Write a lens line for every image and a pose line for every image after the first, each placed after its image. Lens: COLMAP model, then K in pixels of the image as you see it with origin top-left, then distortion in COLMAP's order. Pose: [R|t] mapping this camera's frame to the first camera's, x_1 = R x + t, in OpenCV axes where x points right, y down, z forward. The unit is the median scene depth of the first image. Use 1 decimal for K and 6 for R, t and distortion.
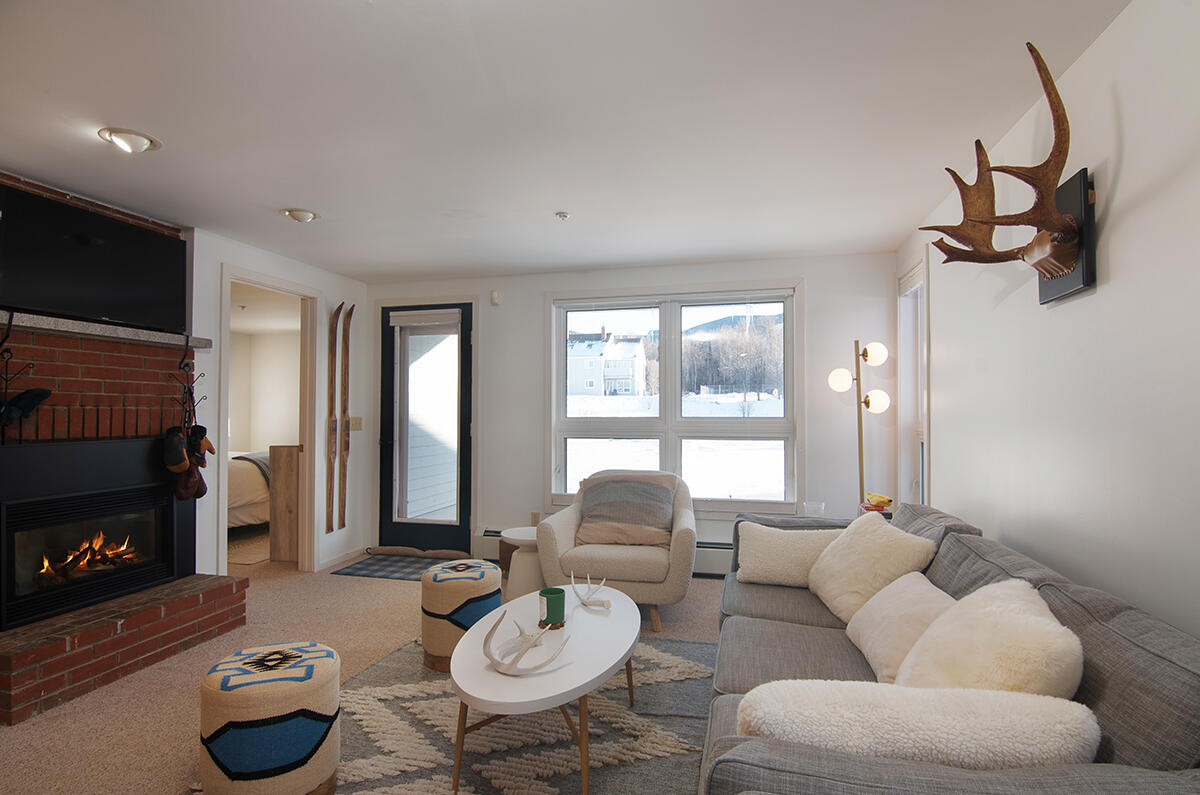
lens RADIAL K [[584.7, 0, 605.7], [0, 584.7, 401.1], [0, 0, 1]] dist [-0.005928, -0.008493]
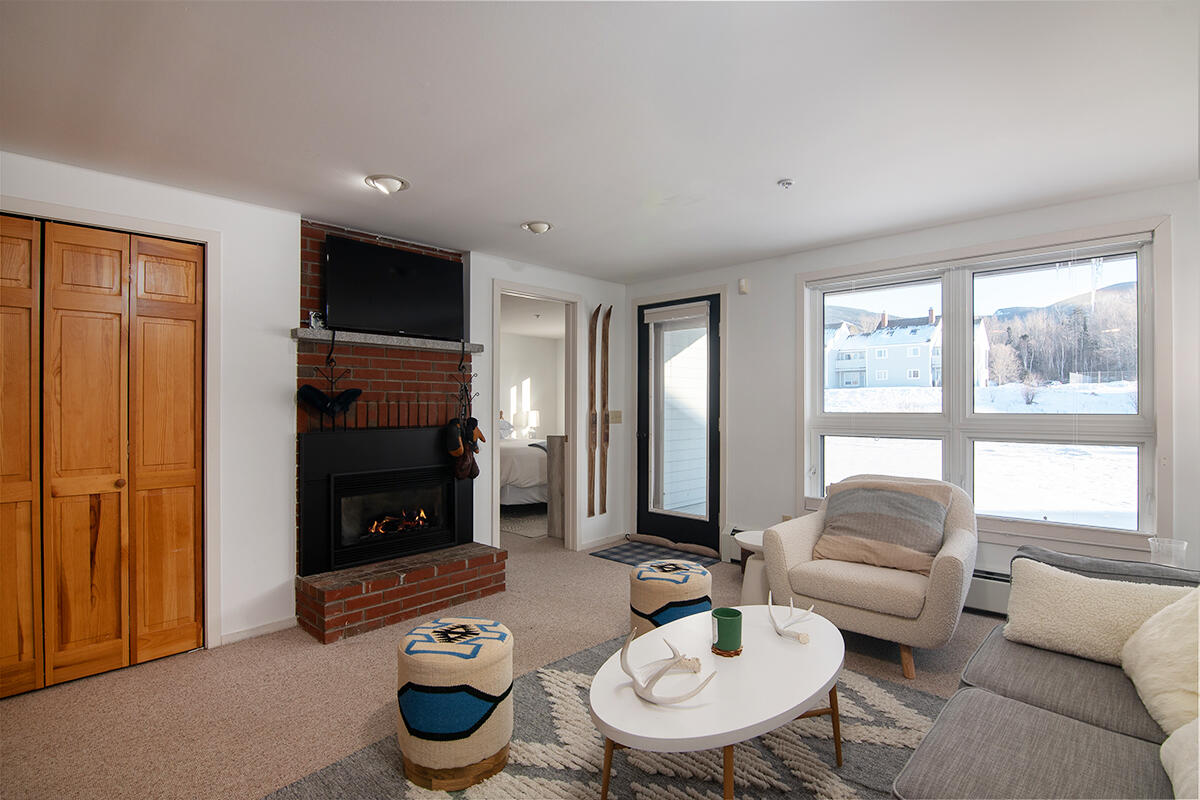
lens RADIAL K [[584.7, 0, 581.1], [0, 584.7, 402.3], [0, 0, 1]] dist [-0.005928, -0.008493]
pose [[0.872063, -0.002012, -0.489389, 0.088289], [0.008377, 0.999906, 0.010817, -0.000443], [0.489322, -0.013533, 0.871998, 0.079713]]
